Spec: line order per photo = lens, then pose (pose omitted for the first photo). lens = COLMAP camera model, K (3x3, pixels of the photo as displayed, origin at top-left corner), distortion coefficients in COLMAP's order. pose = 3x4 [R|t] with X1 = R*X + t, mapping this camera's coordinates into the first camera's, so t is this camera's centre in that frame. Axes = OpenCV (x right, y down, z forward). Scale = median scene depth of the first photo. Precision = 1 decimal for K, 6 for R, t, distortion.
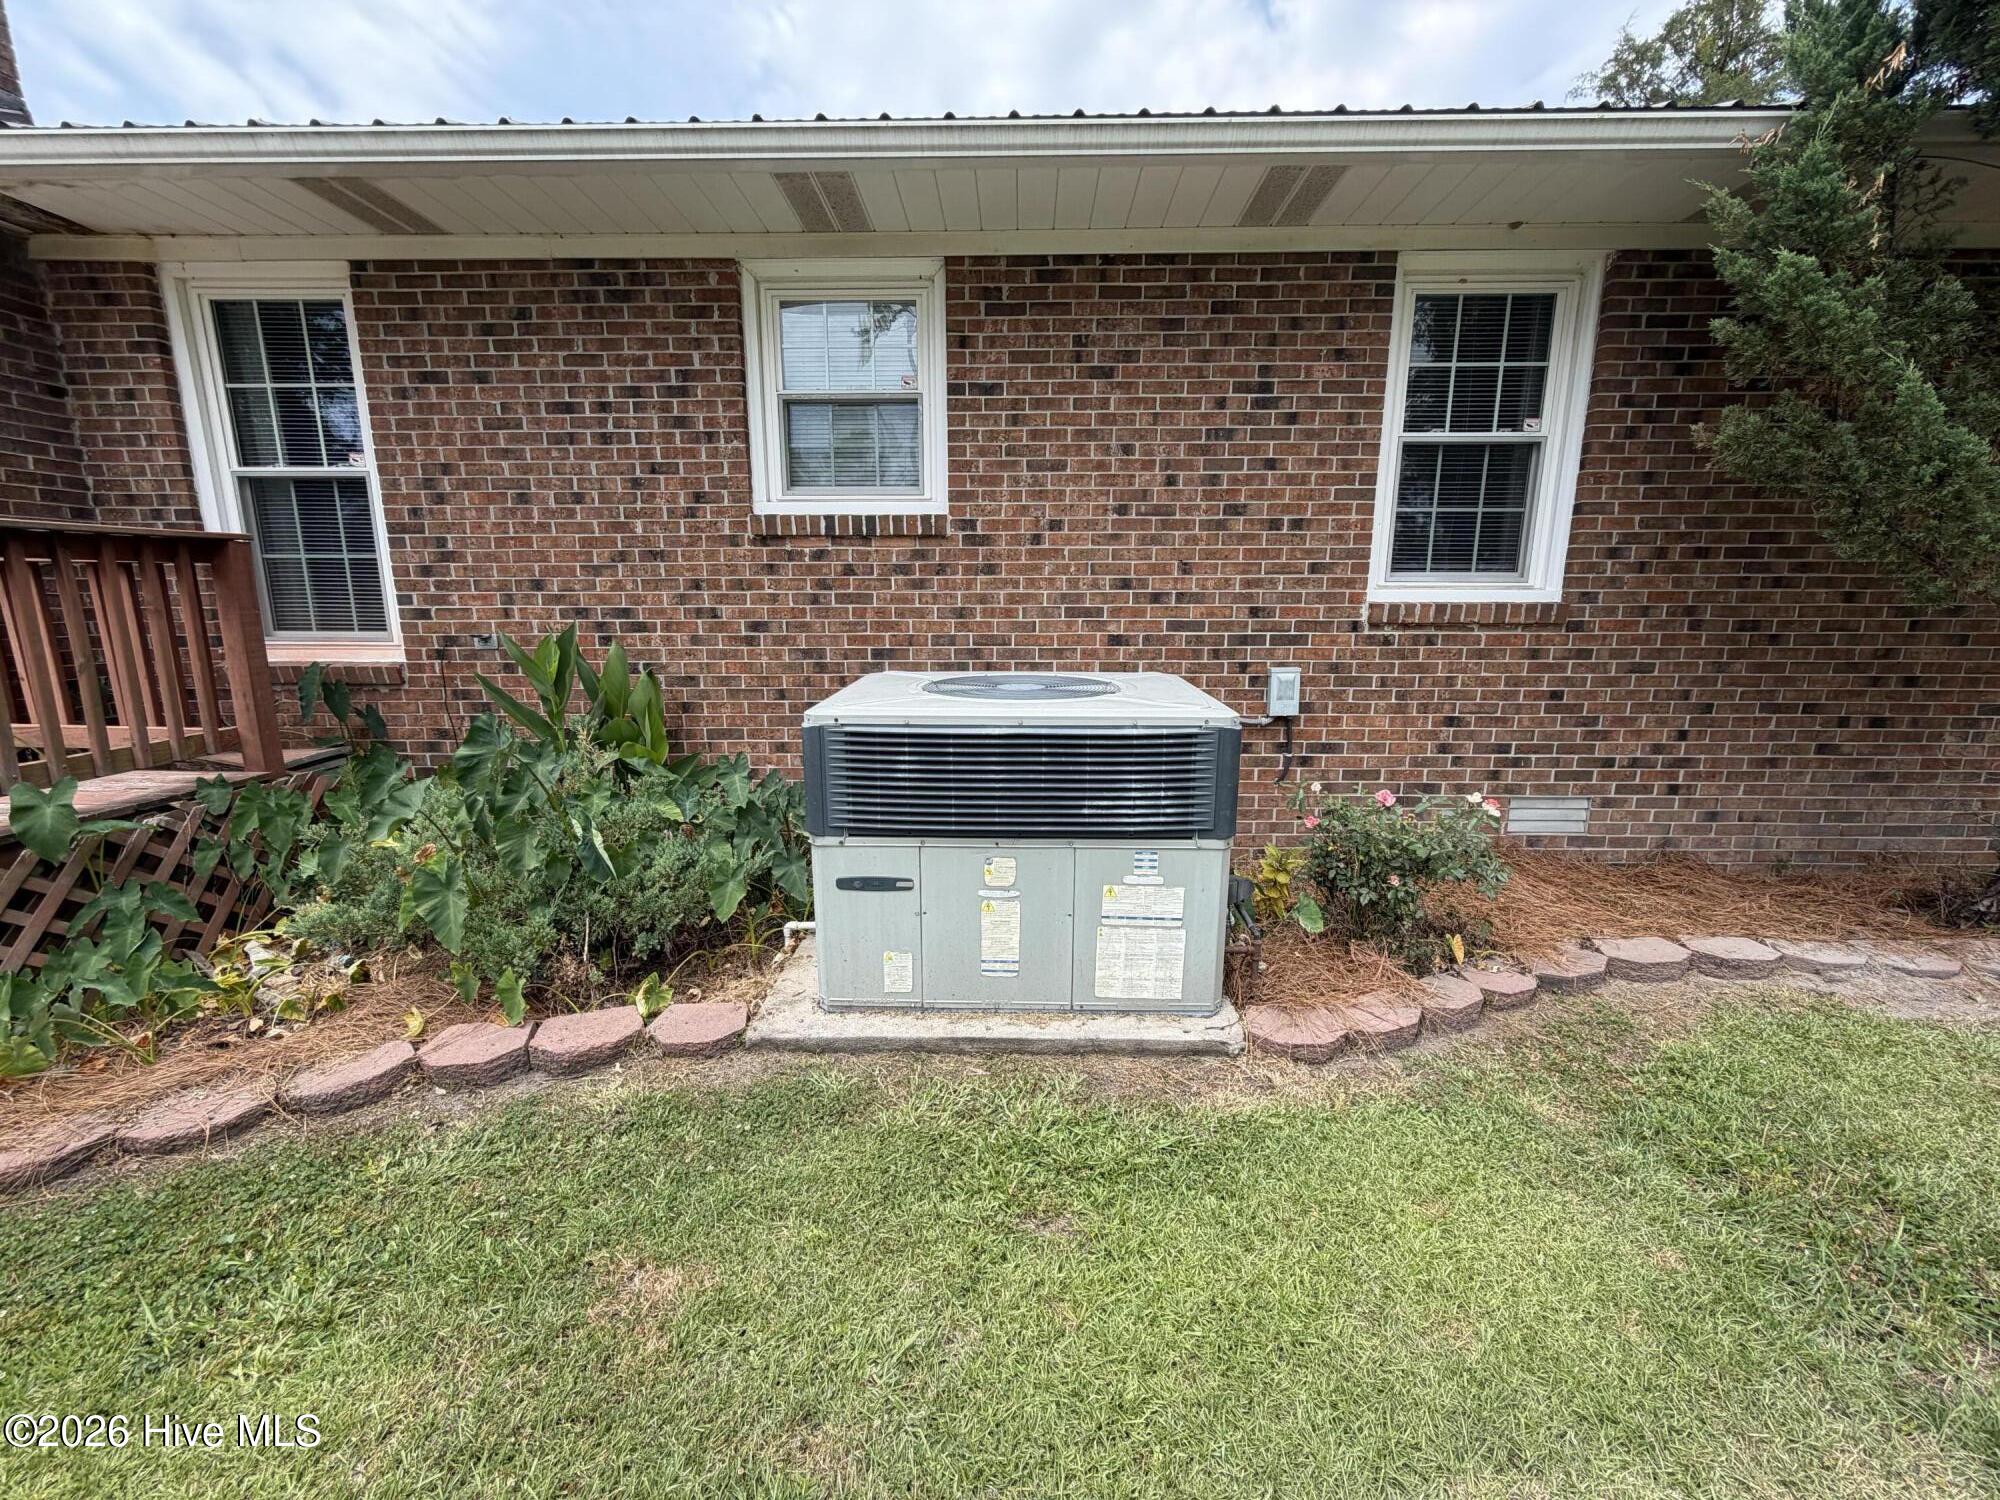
lens RADIAL K [[792.5, 0, 1000.0], [0, 792.5, 750.0], [0, 0, 1]] dist [0.003706, 0.000659]
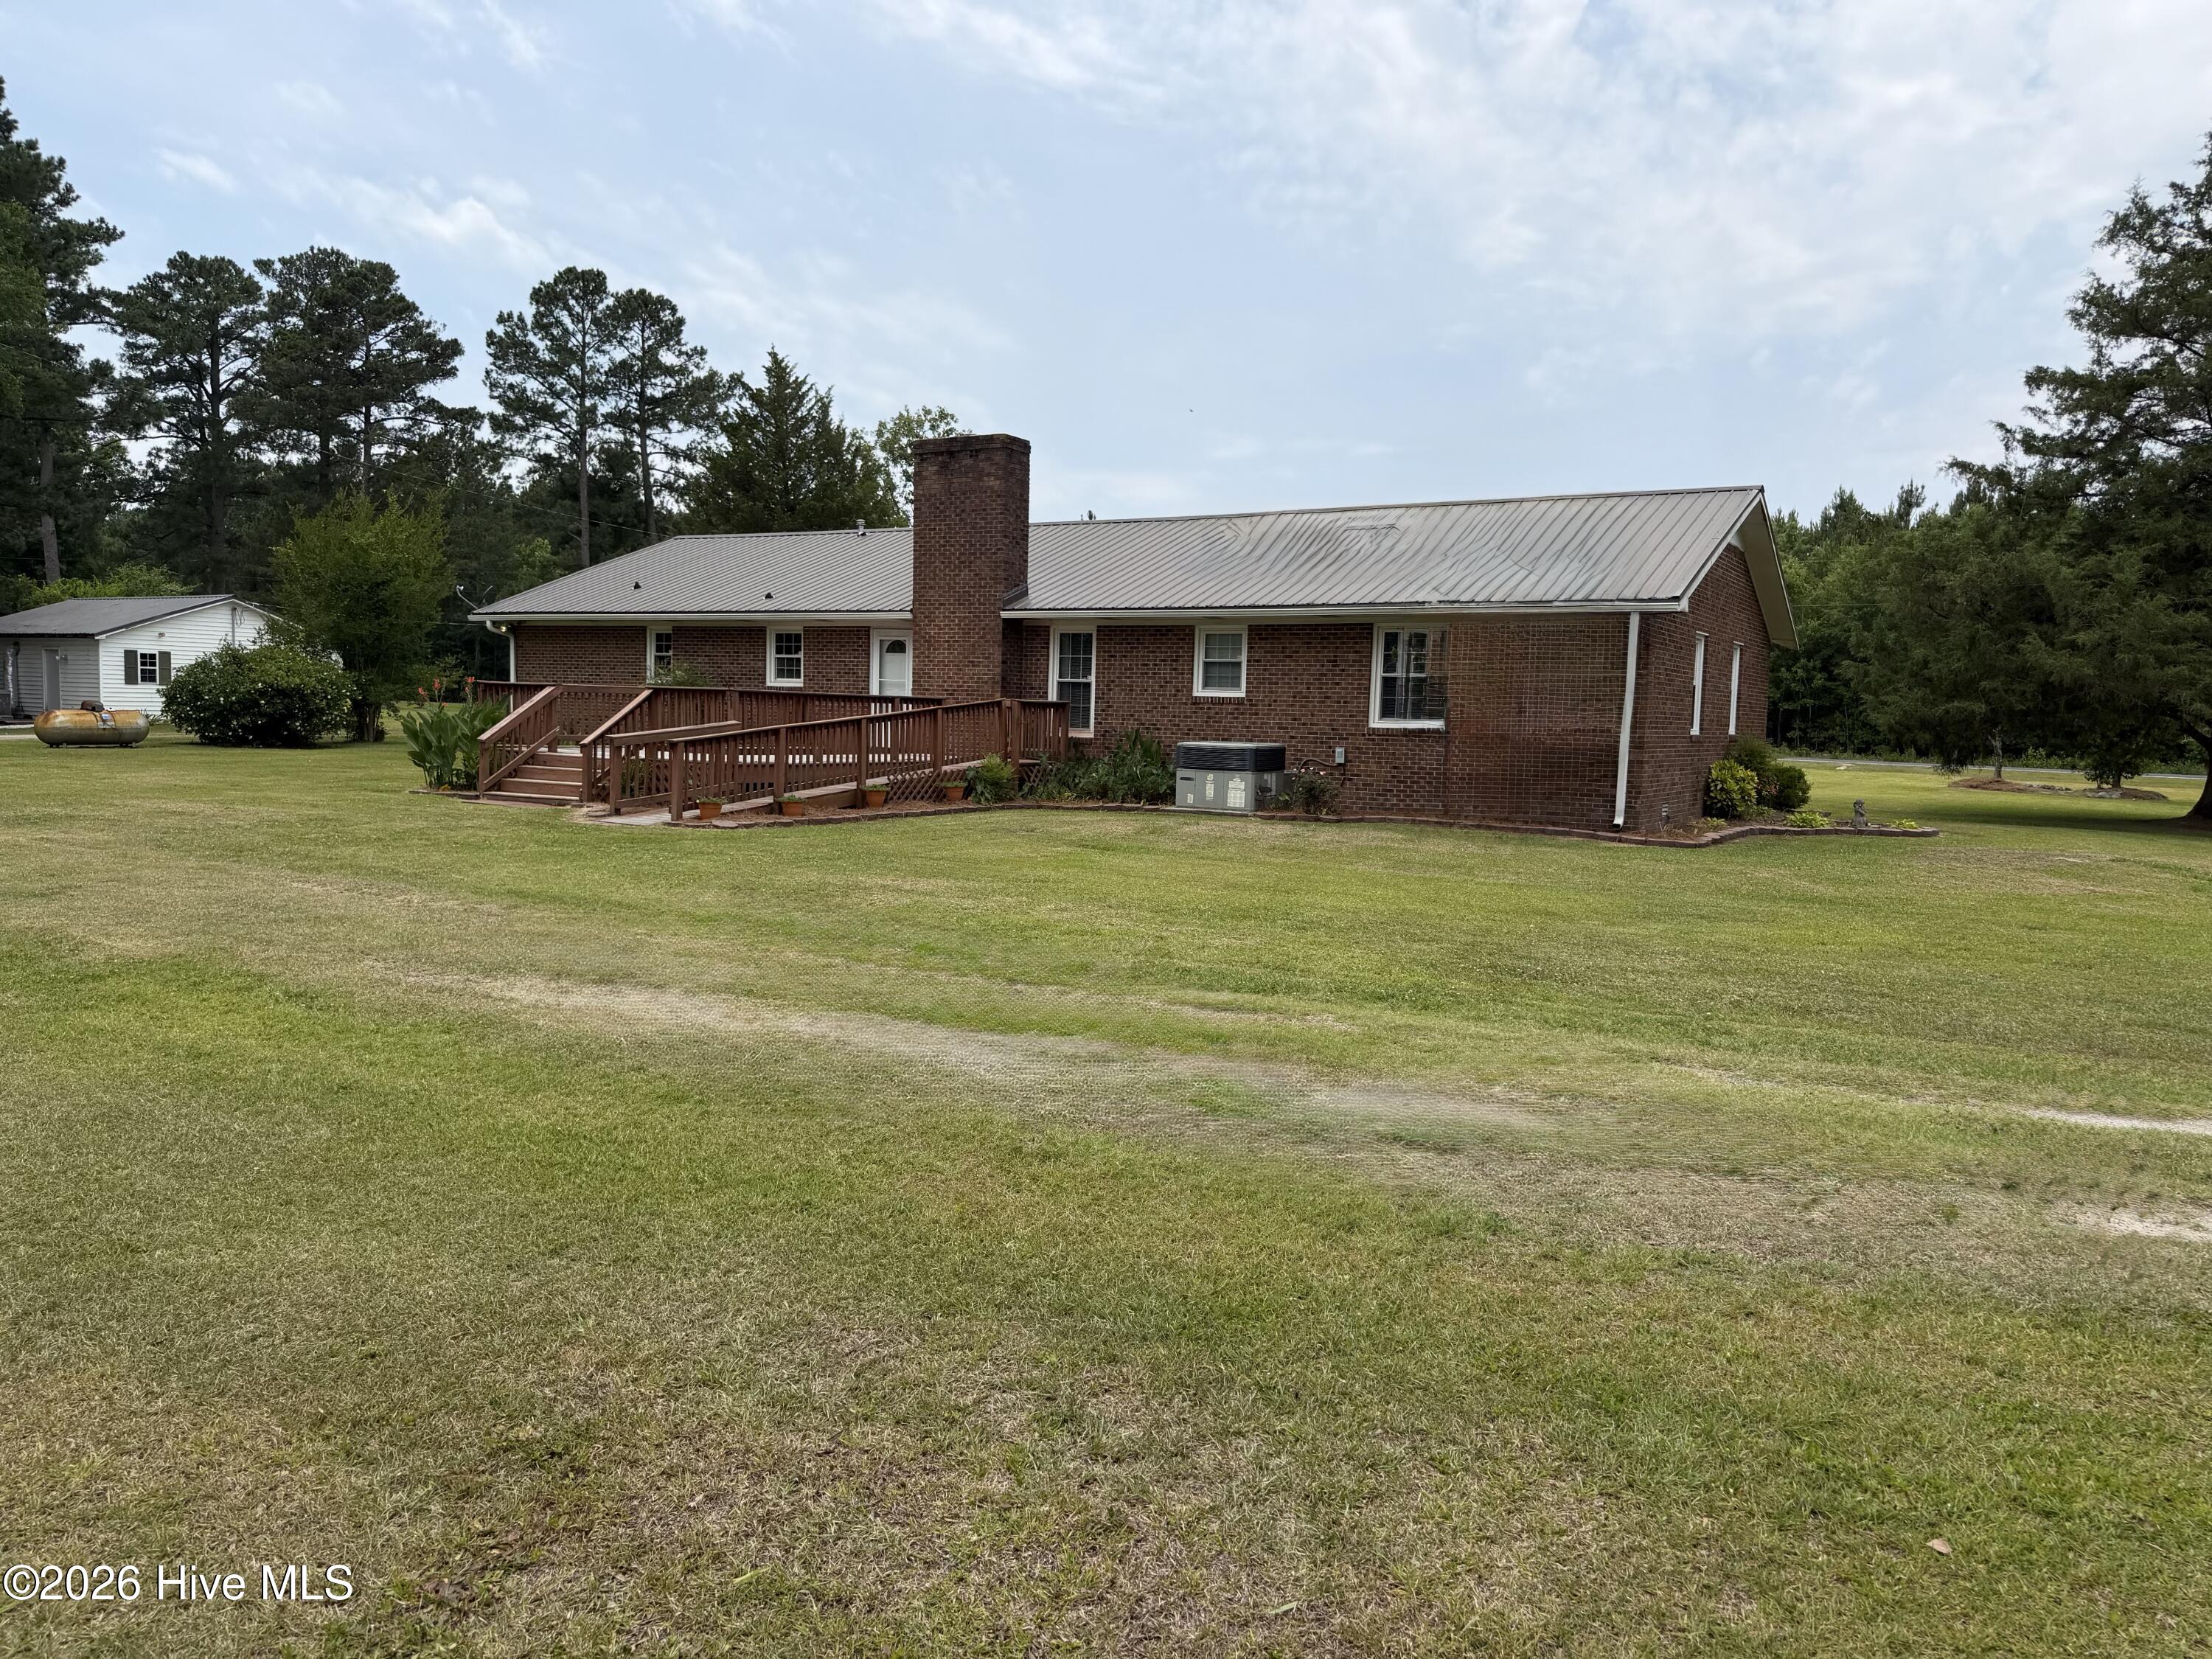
lens RADIAL K [[1587.0, 0, 1106.0], [0, 1587.0, 829.5], [0, 0, 1]] dist [0.011088, -0.058242]
pose [[0.867504, 0.059558, -0.493853, 2.660203], [-0.122686, 0.987754, -0.096387, 0.926643], [0.482064, 0.144205, 0.864187, -4.773898]]
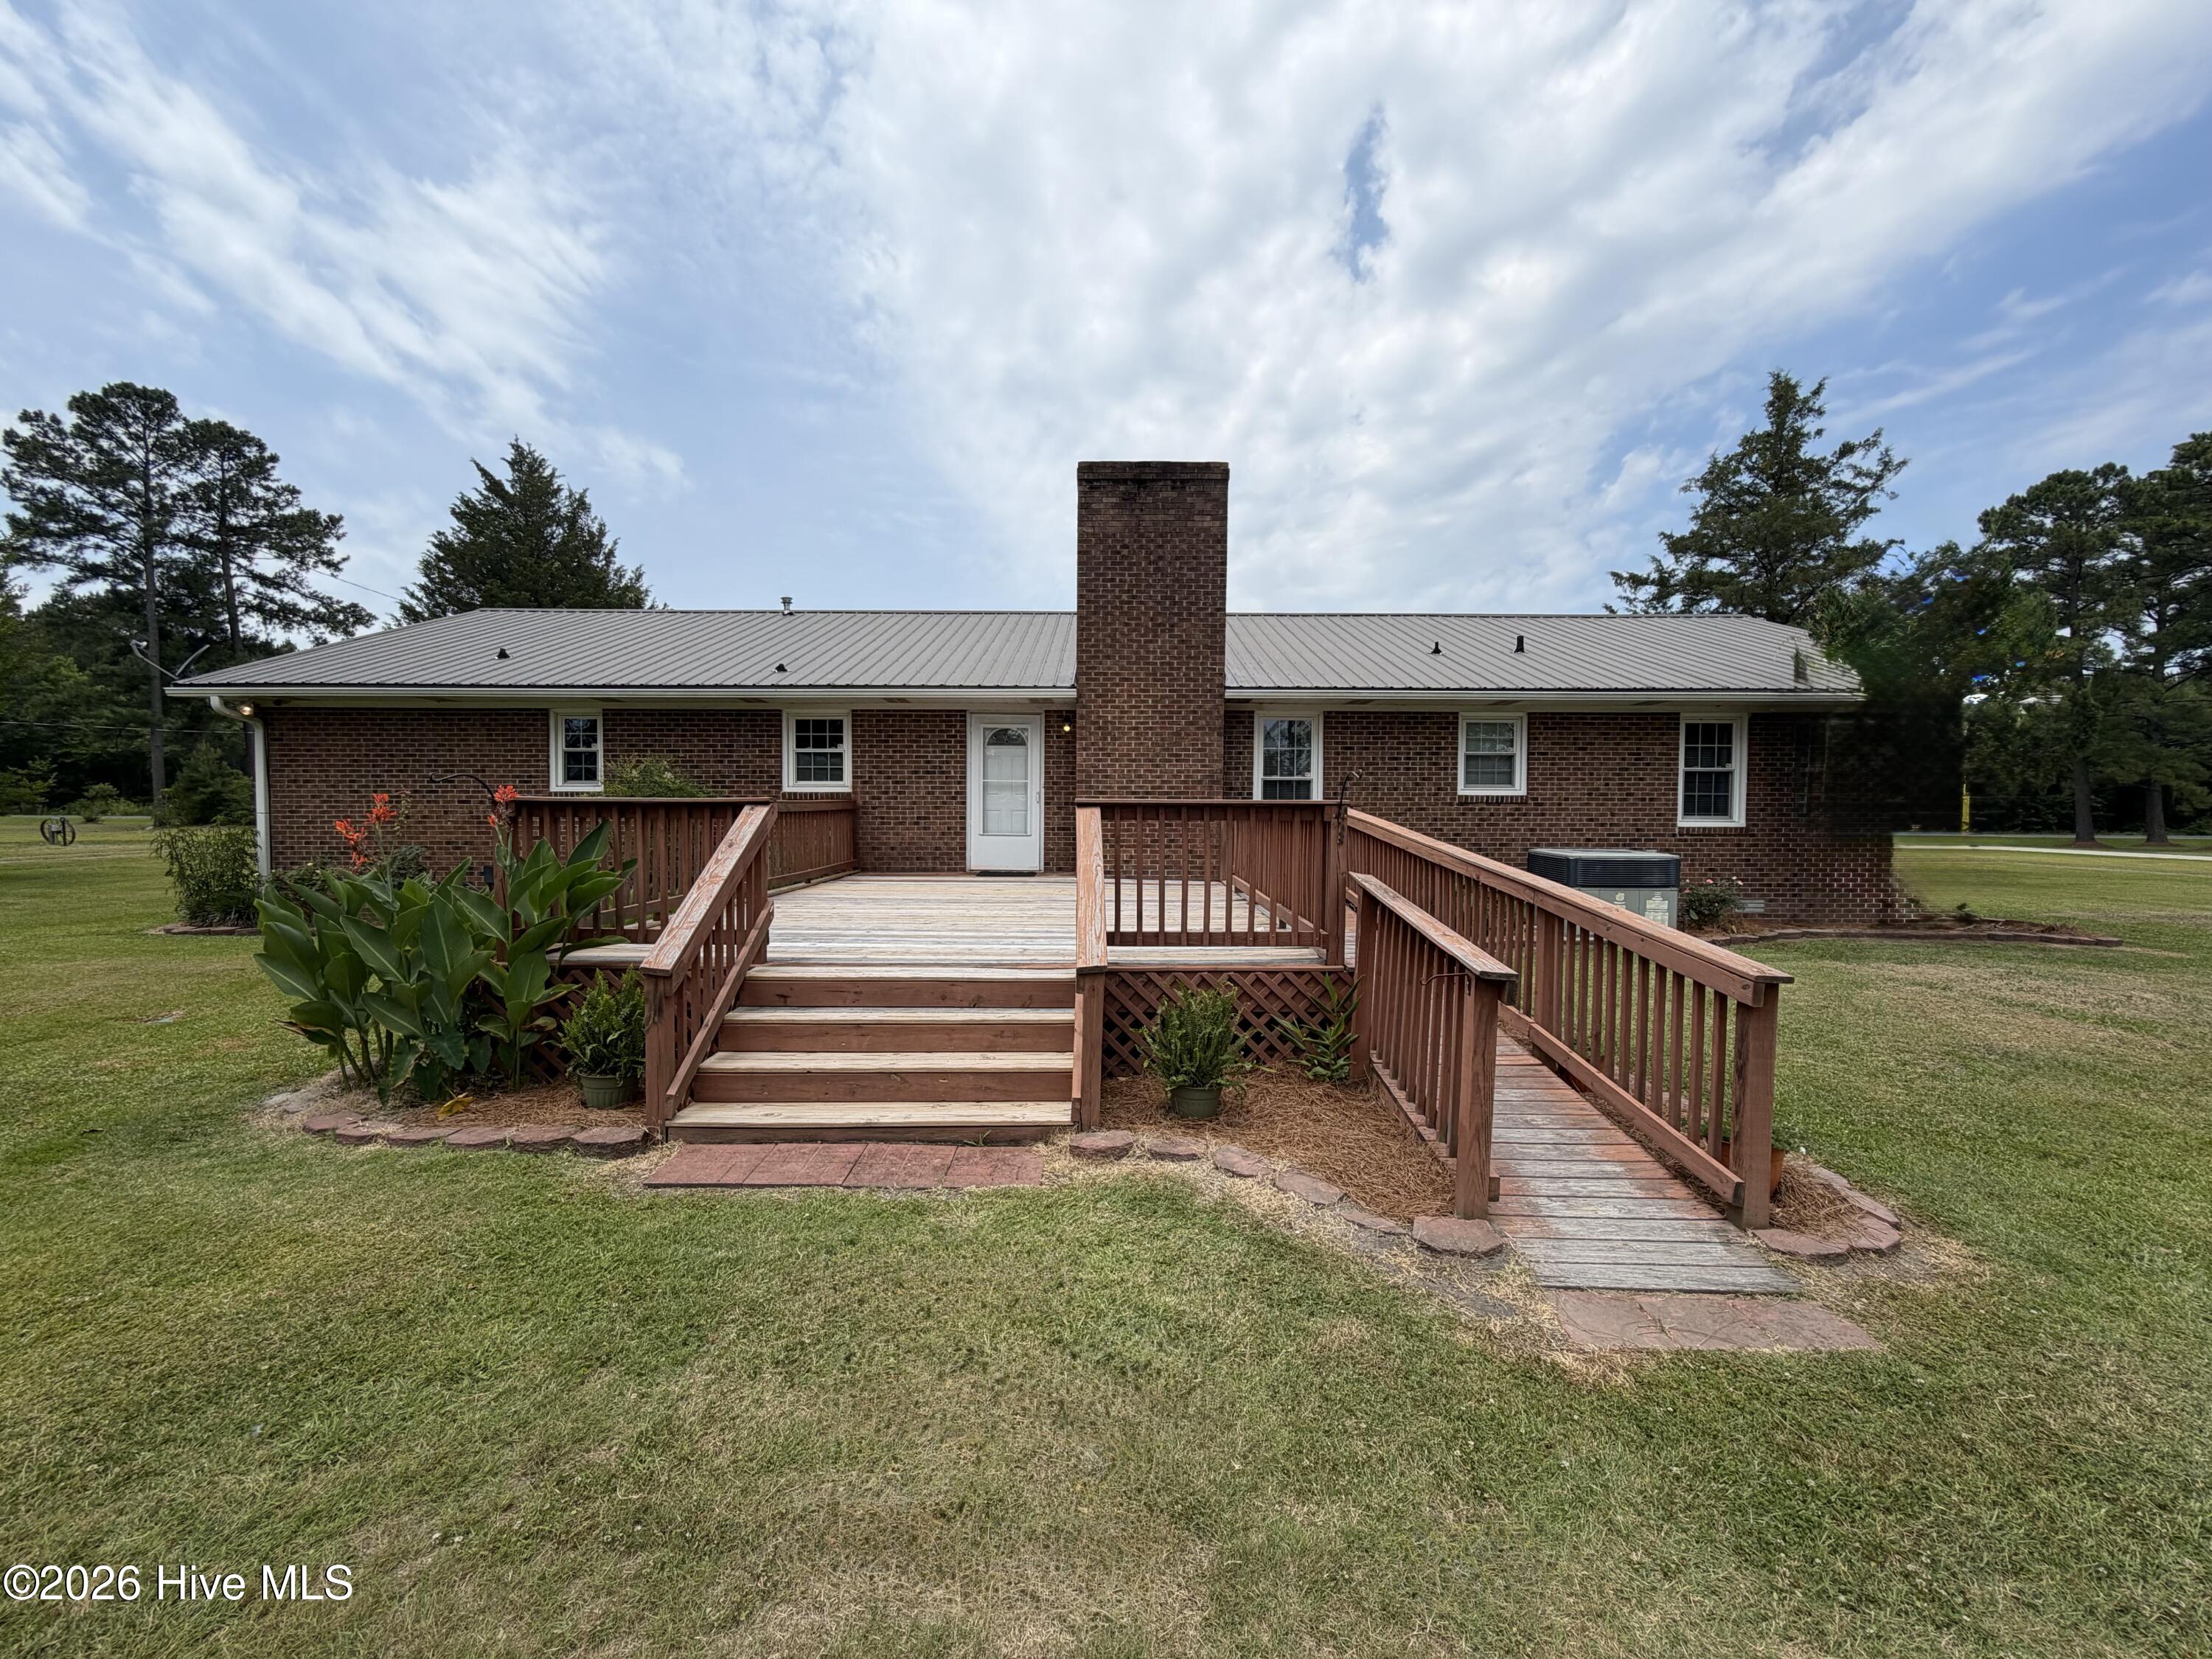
lens RADIAL K [[876.5, 0, 1106.0], [0, 876.5, 829.5], [0, 0, 1]] dist [0.003706, 0.000659]
pose [[0.999735, 0.002153, 0.022912, -1.631141], [0.001631, 0.986485, -0.163843, 0.329451], [-0.022955, 0.163837, 0.986220, -2.014195]]
